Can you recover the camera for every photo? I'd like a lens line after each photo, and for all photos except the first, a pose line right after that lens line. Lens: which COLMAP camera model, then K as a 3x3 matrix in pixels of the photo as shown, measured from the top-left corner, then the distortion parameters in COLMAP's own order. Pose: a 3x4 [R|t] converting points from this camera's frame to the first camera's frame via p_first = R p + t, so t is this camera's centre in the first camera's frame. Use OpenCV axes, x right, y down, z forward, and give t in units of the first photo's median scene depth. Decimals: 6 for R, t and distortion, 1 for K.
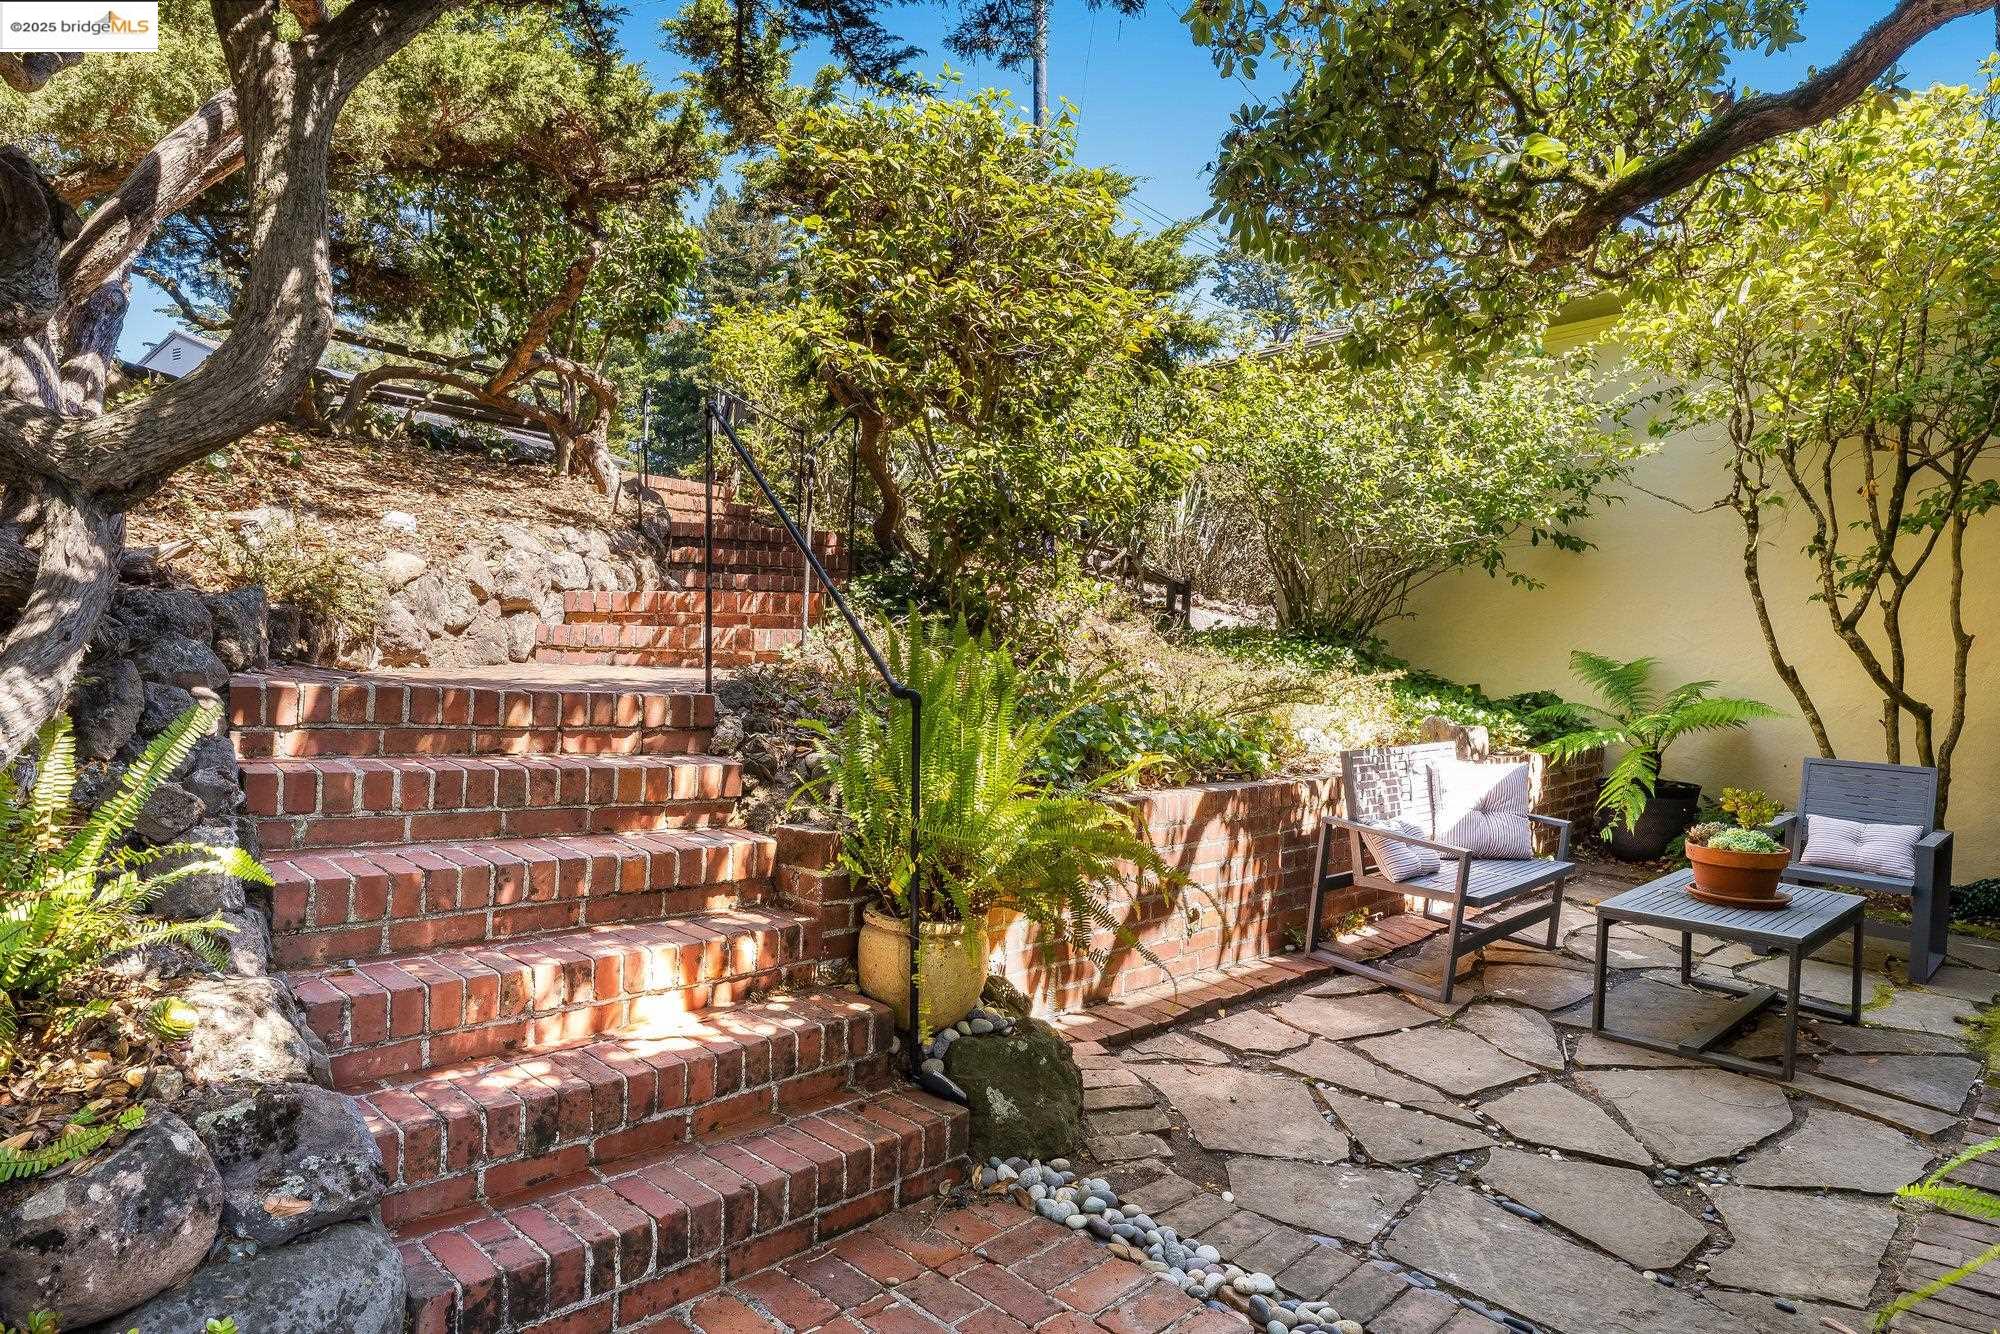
lens RADIAL K [[1203.1, 0, 1000.0], [0, 1203.1, 667.0], [0, 0, 1]] dist [0.011020, -0.024237]
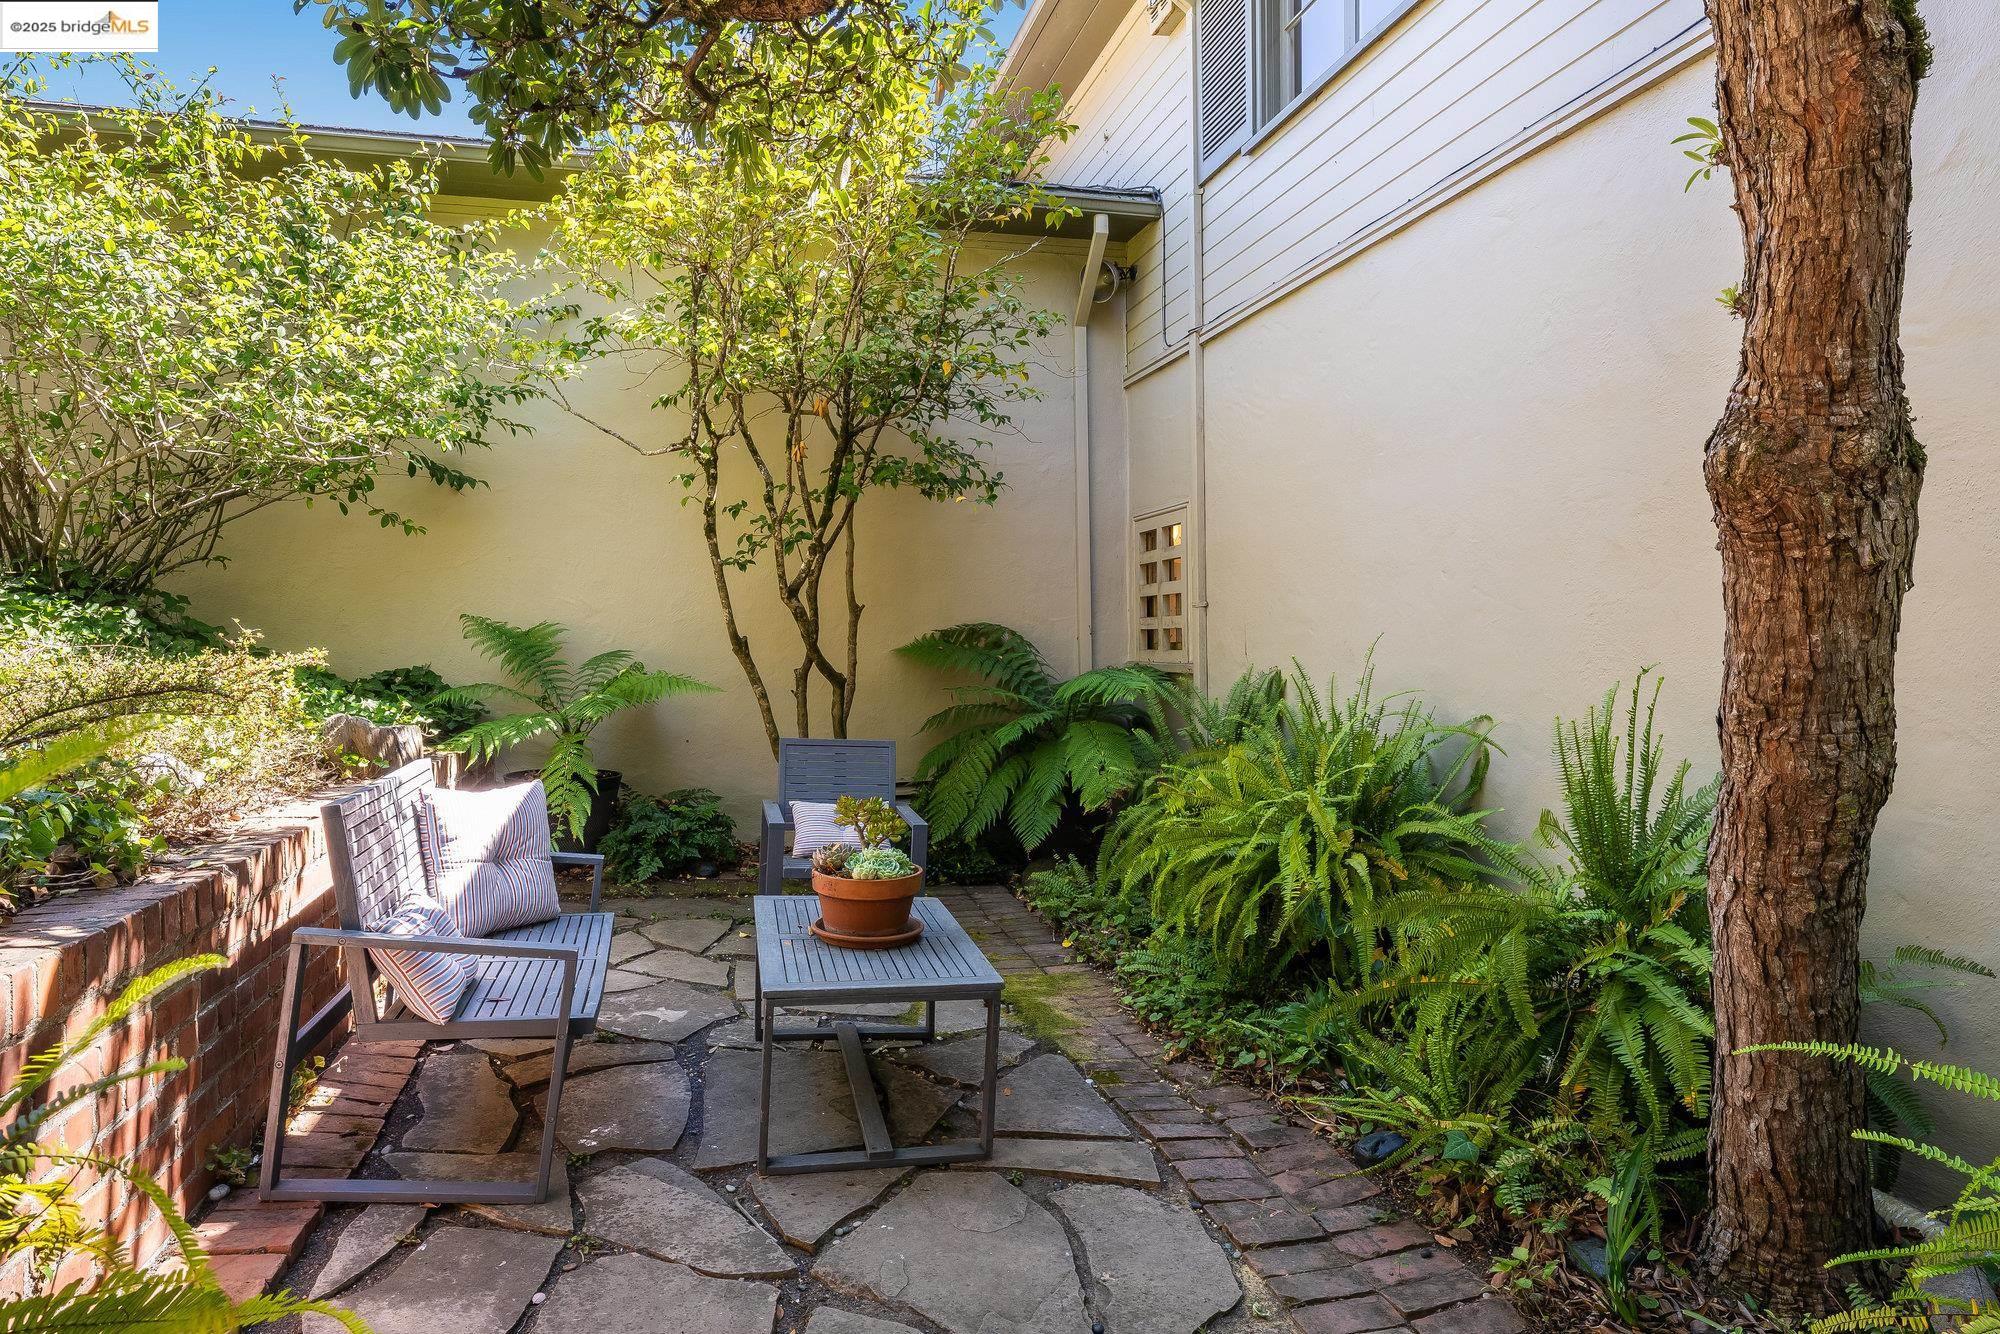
lens RADIAL K [[1203.1, 0, 1000.0], [0, 1203.1, 667.0], [0, 0, 1]] dist [0.011020, -0.024237]
pose [[0.524690, -0.026973, 0.850866, -0.017520], [-0.002258, 0.999450, 0.033076, -0.010463], [-0.851291, -0.019276, 0.524340, 0.454679]]
